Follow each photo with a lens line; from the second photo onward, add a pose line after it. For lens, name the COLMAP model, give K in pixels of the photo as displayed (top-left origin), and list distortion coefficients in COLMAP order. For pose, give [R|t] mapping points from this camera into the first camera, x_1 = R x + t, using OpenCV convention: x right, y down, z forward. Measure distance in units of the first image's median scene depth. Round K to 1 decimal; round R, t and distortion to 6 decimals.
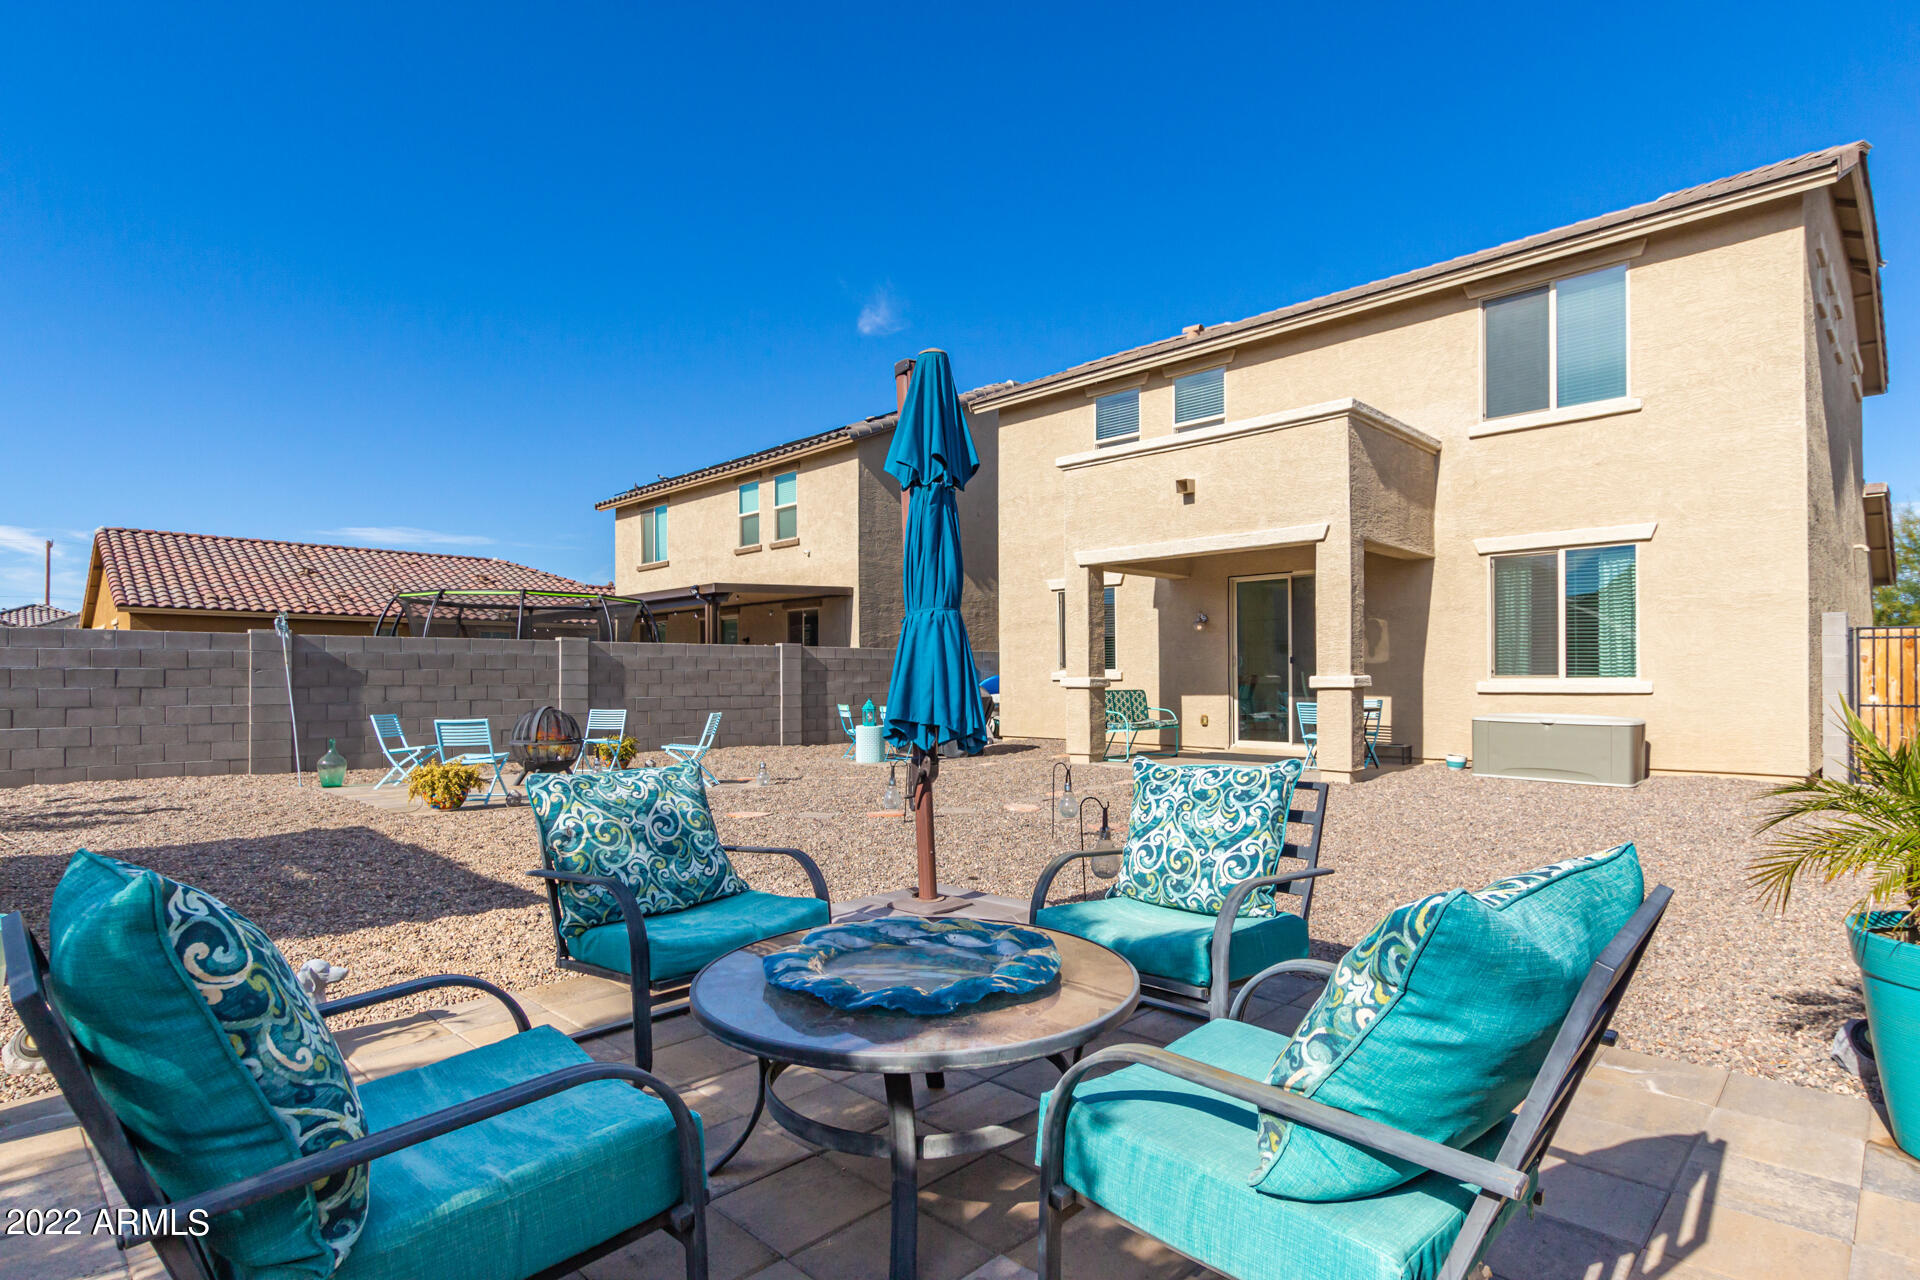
lens RADIAL K [[963.5, 0, 967.9], [0, 963.5, 670.3], [0, 0, 1]] dist [0.001175, 0.000327]
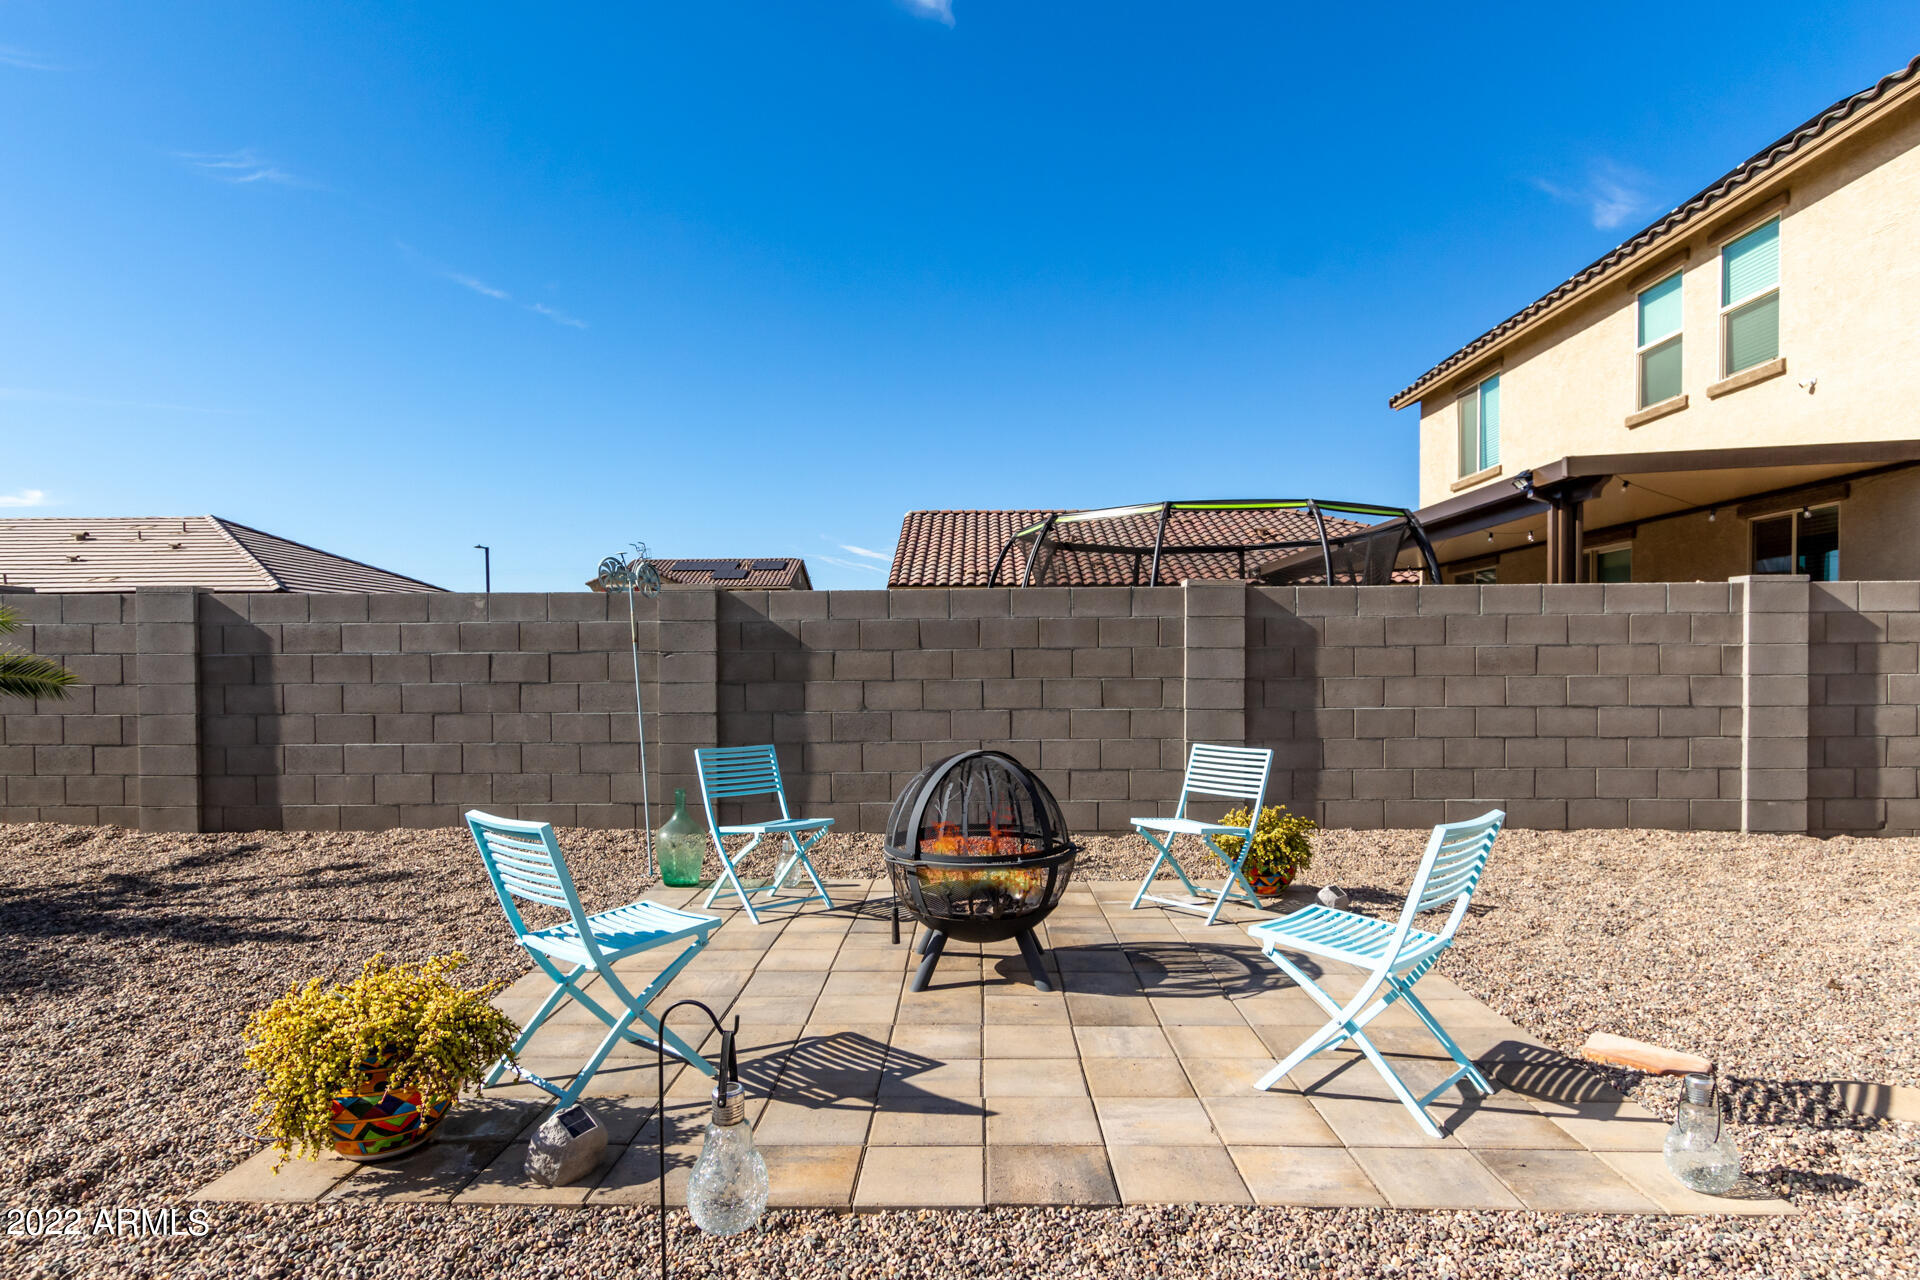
lens RADIAL K [[1049.1, 0, 960.9], [0, 1049.1, 682.2], [0, 0, 1]] dist [0.005460, 0.001154]
pose [[0.688224, 0.013732, -0.725368, -0.106816], [0.009776, 0.999555, 0.028198, 0.000544], [0.725433, -0.026498, 0.687783, 0.491090]]
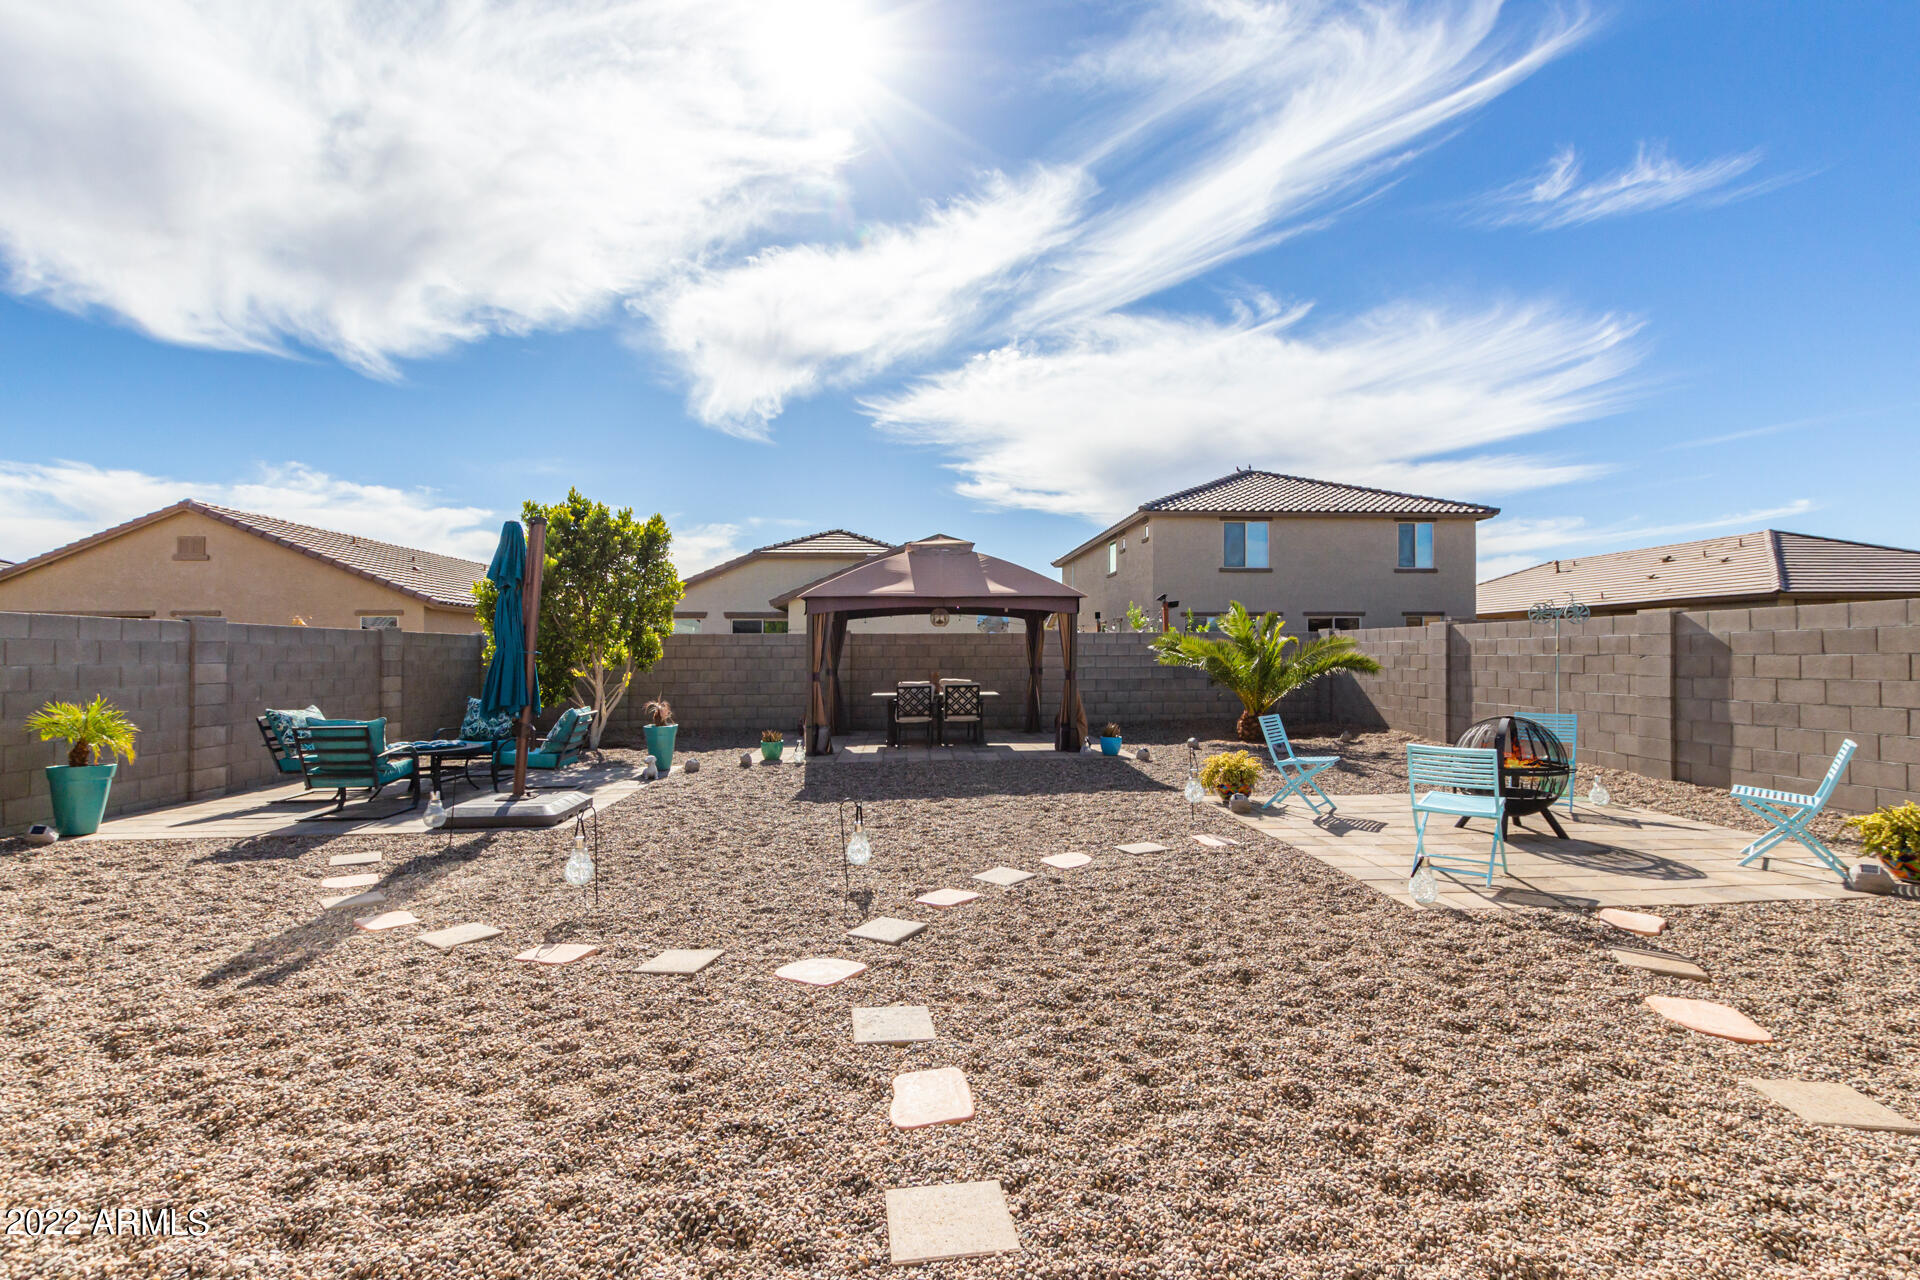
lens RADIAL K [[890.1, 0, 960.0], [0, 890.1, 640.0], [0, 0, 1]] dist [-0.000119, -0.000095]
pose [[-0.668480, -0.010908, -0.743650, 0.200371], [0.007079, 0.999754, -0.021028, -0.001726], [0.743696, -0.019321, -0.668238, 0.768979]]
